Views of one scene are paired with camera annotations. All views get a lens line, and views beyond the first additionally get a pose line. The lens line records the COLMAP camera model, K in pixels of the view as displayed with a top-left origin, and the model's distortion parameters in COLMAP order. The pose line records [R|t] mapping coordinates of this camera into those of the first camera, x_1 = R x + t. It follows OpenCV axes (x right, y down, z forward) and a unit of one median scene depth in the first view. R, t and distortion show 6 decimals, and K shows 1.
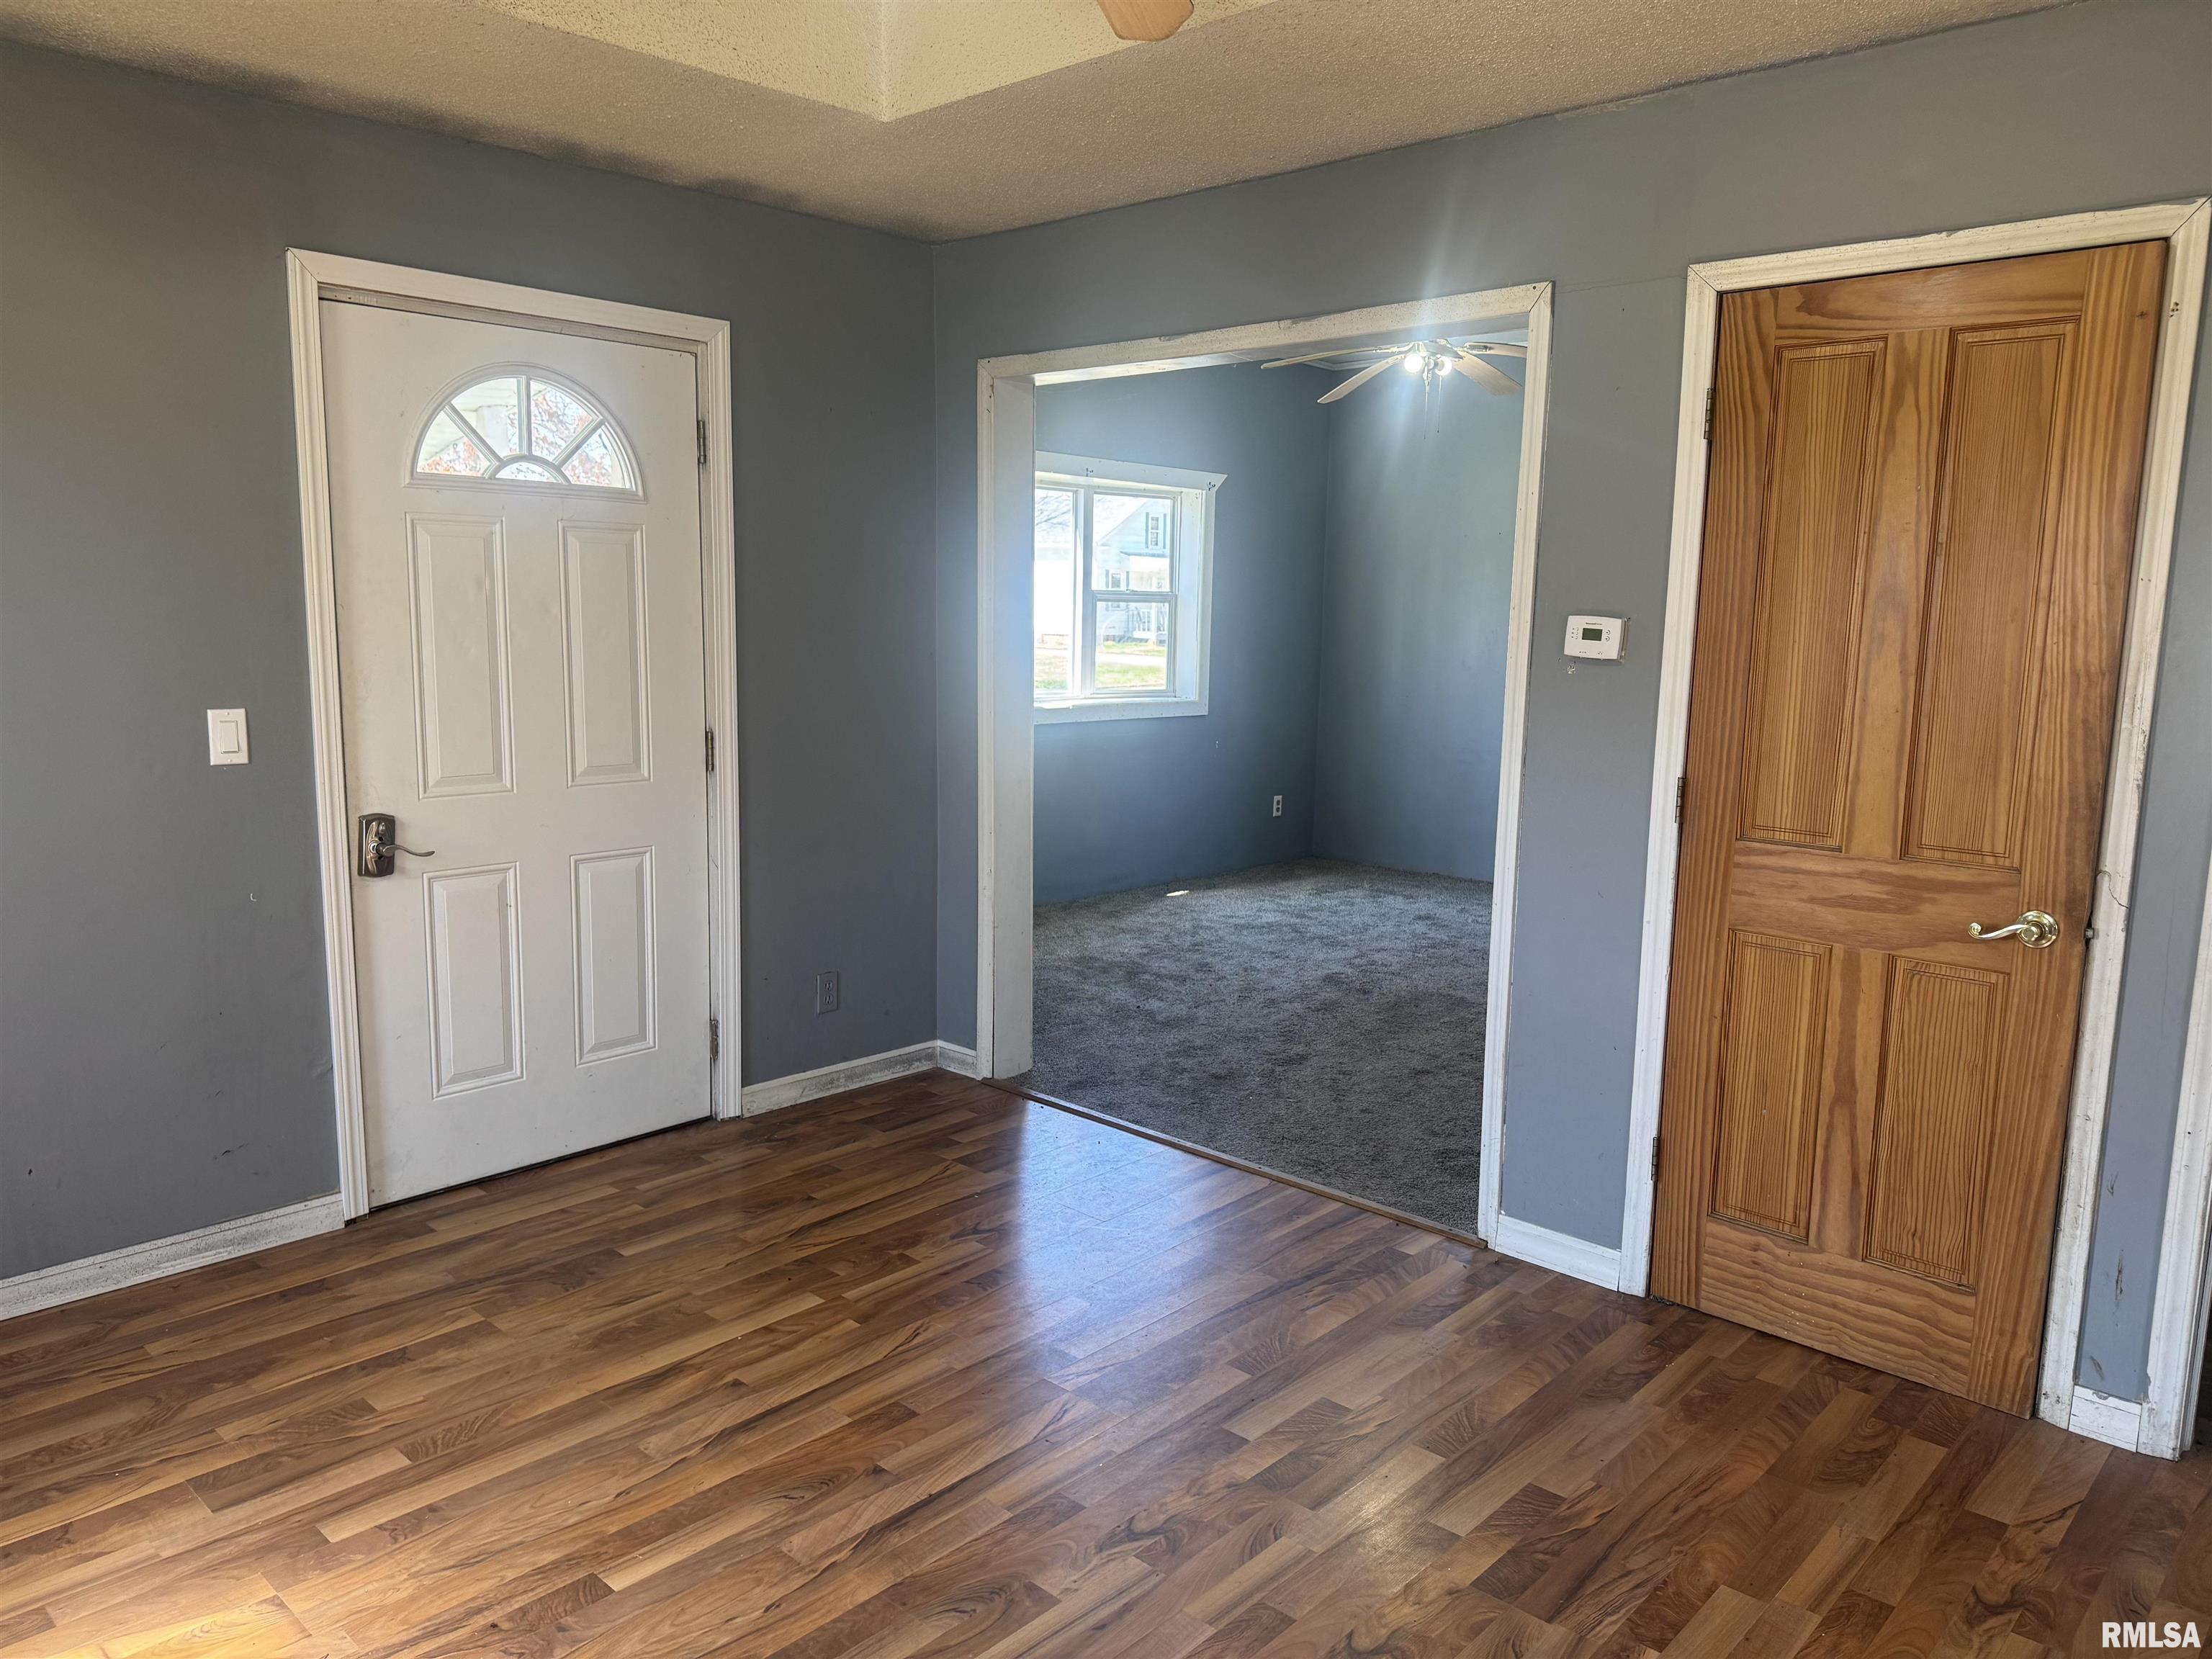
lens RADIAL K [[1529.9, 0, 1077.4], [0, 1529.9, 819.3], [0, 0, 1]] dist [0.078591, -0.090133]
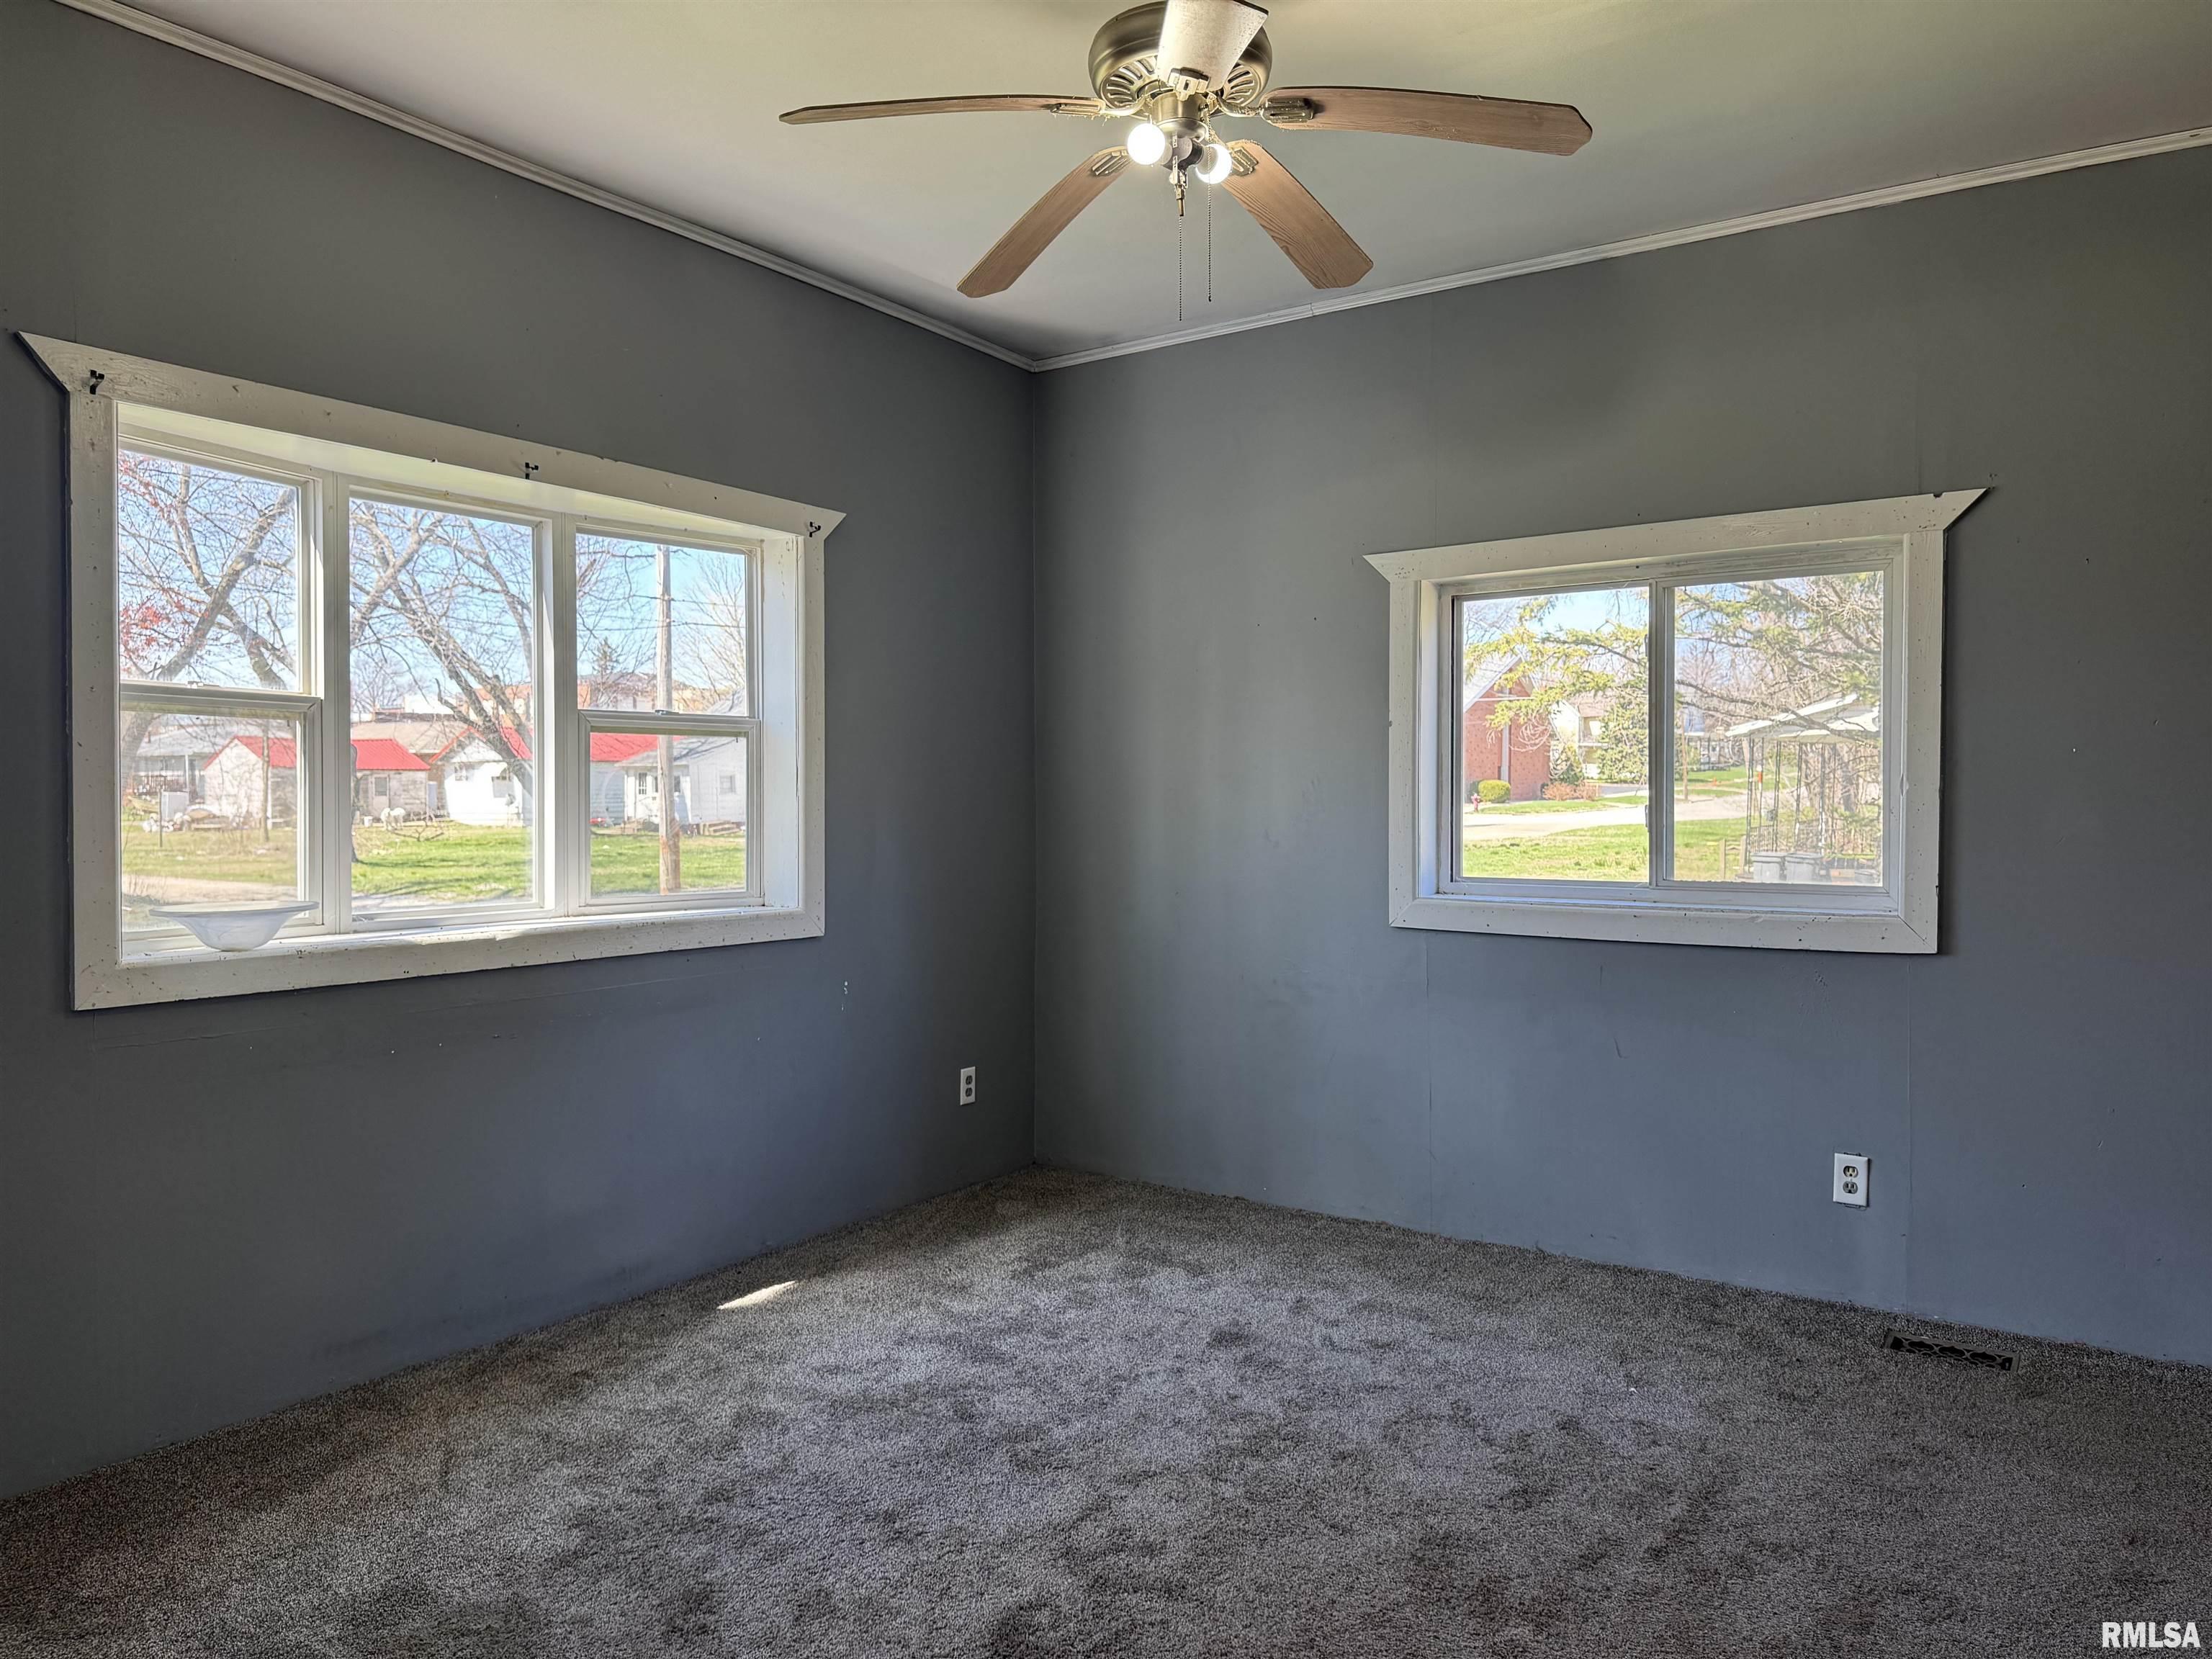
lens RADIAL K [[1529.9, 0, 1077.4], [0, 1529.9, 819.3], [0, 0, 1]] dist [0.078591, -0.090133]
pose [[0.989528, -0.021751, 0.142691, 0.113033], [0.039150, 0.991967, -0.120285, -0.046358], [-0.138929, 0.124611, 0.982431, 0.510681]]
